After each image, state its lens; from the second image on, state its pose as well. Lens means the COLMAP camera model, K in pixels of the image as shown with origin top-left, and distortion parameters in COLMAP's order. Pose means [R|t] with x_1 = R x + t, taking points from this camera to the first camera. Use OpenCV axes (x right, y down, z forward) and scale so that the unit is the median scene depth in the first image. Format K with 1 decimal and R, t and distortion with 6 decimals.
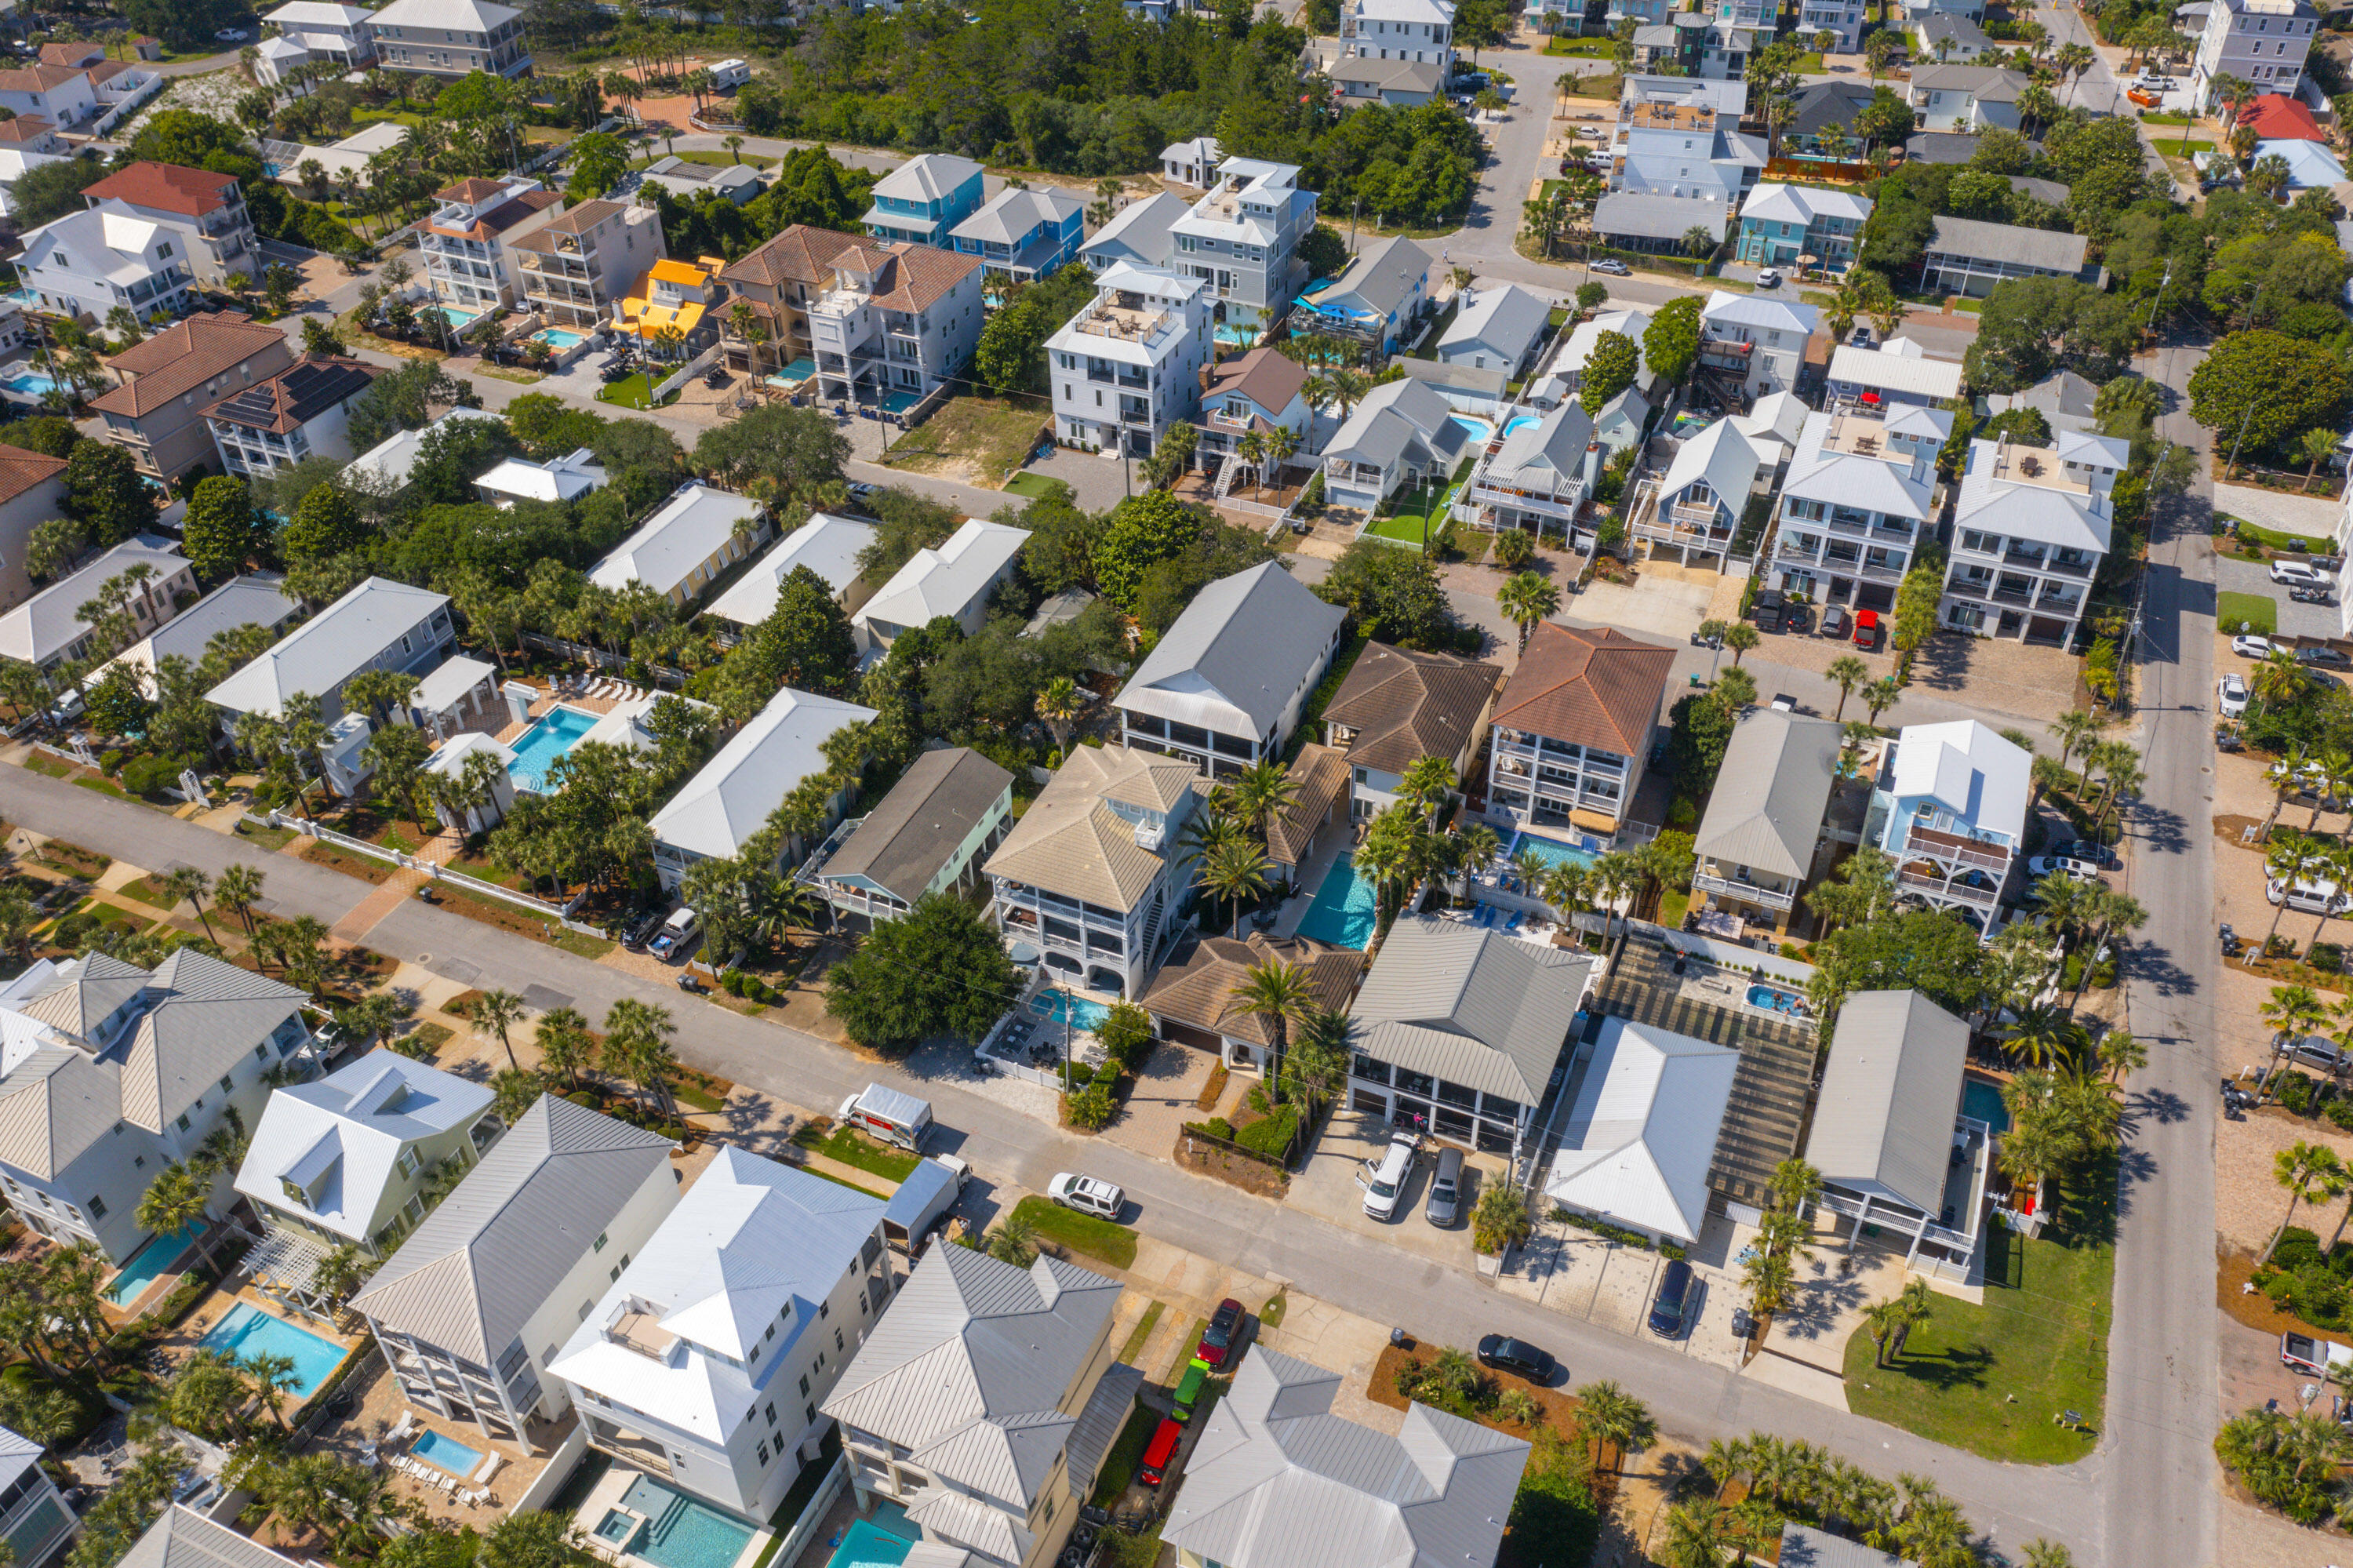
lens RADIAL K [[1835.4, 0, 1180.9], [0, 1835.4, 775.4], [0, 0, 1]] dist [-0.013534, -0.005302]
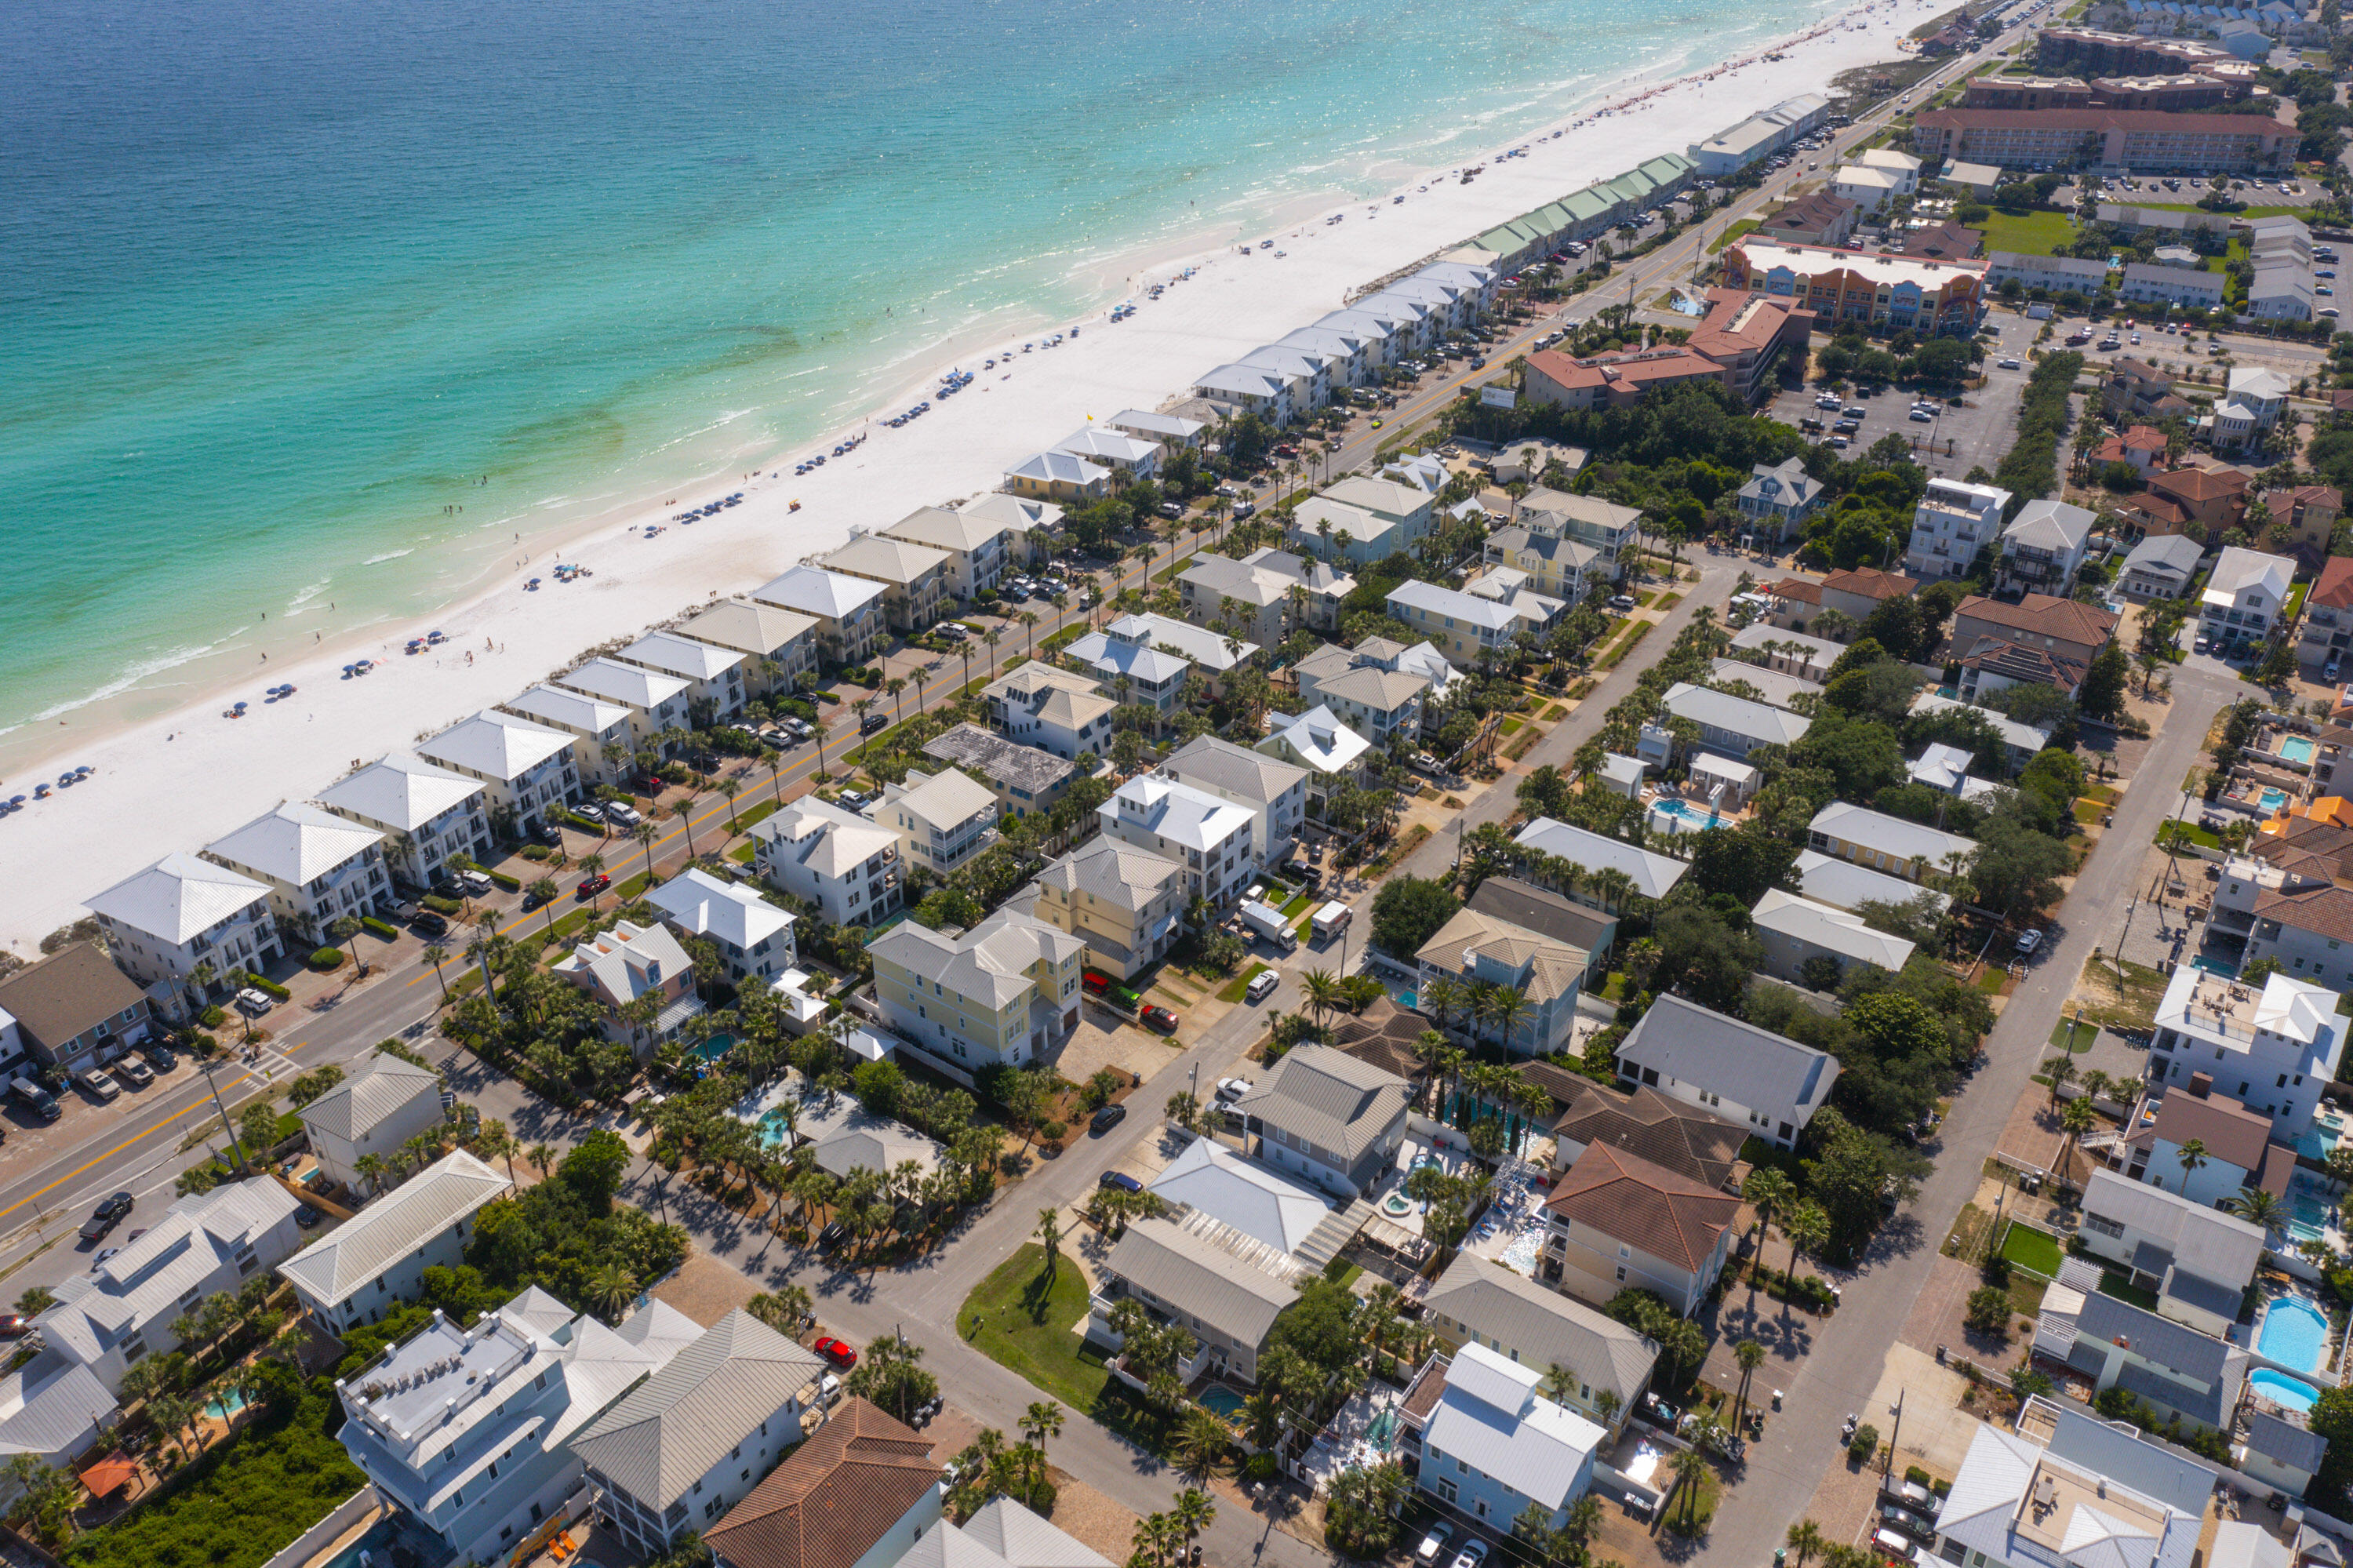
lens RADIAL K [[1835.4, 0, 1180.9], [0, 1835.4, 775.4], [0, 0, 1]] dist [-0.013534, -0.005302]
pose [[-0.214448, 0.511300, -0.832217, 0.906459], [-0.606446, 0.598210, 0.523801, -0.524694], [0.765660, 0.617023, 0.181791, 0.317269]]
